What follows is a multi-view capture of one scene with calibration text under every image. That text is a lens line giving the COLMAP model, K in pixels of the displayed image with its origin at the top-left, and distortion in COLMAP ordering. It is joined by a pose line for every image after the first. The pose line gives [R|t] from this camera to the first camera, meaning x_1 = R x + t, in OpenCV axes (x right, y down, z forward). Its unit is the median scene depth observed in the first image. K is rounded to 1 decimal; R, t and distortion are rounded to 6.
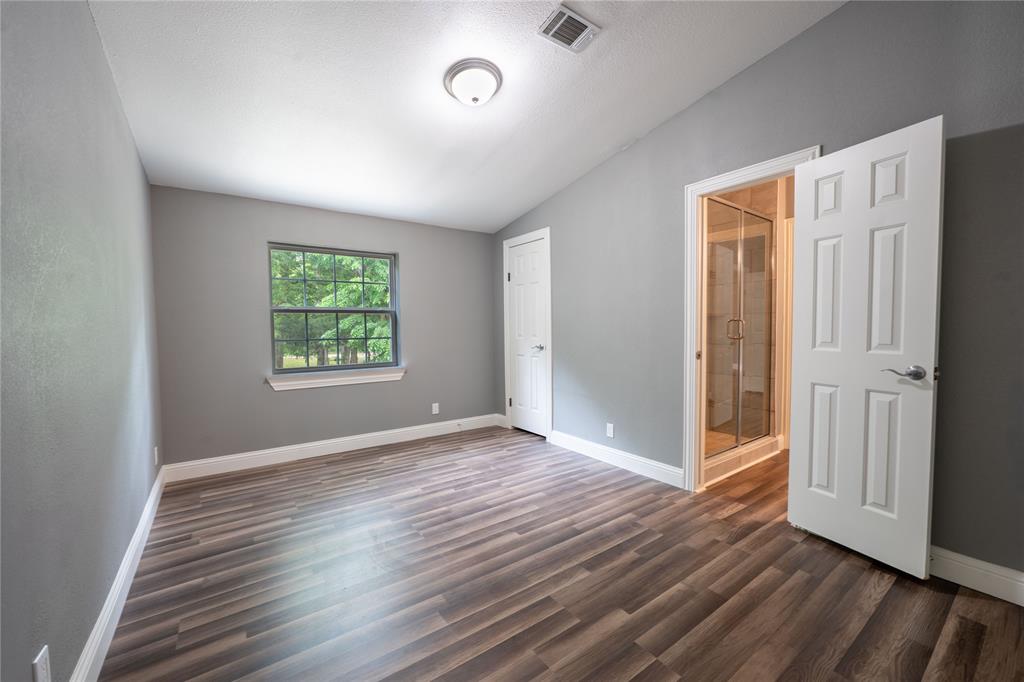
lens RADIAL K [[411.0, 0, 535.6], [0, 411.0, 346.0], [0, 0, 1]] dist [-0.007460, -0.000180]
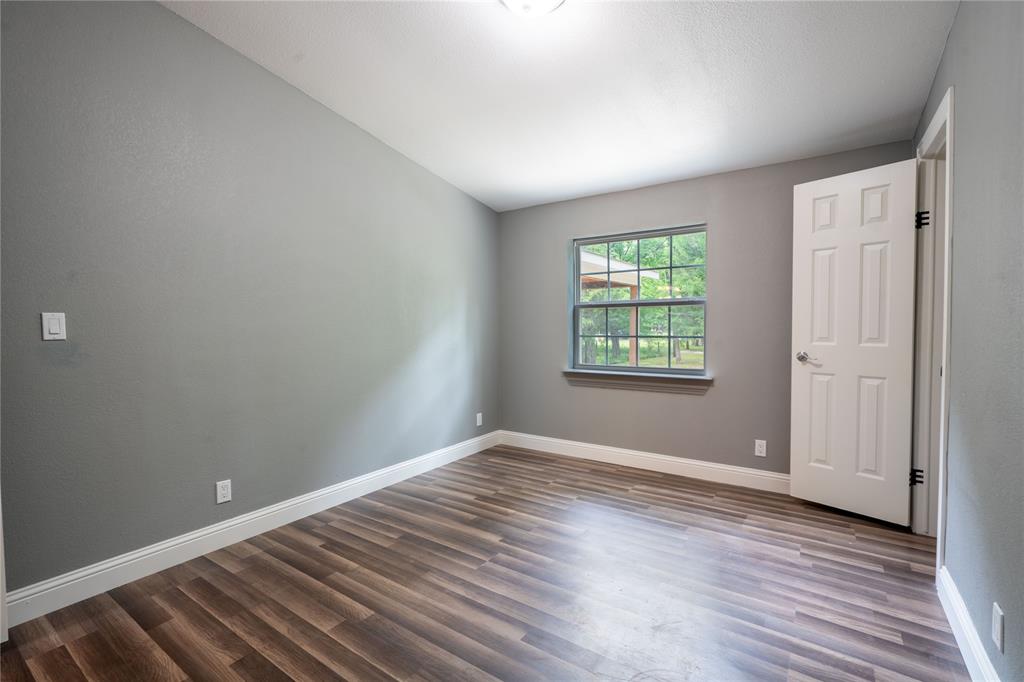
lens RADIAL K [[473.4, 0, 504.1], [0, 473.4, 338.3], [0, 0, 1]] dist [-0.000870, -0.000572]
pose [[0.290382, 0.030474, -0.956425, 0.498833], [-0.044439, 0.998844, 0.018333, -0.022871], [0.955878, 0.037179, 0.291401, 0.558658]]
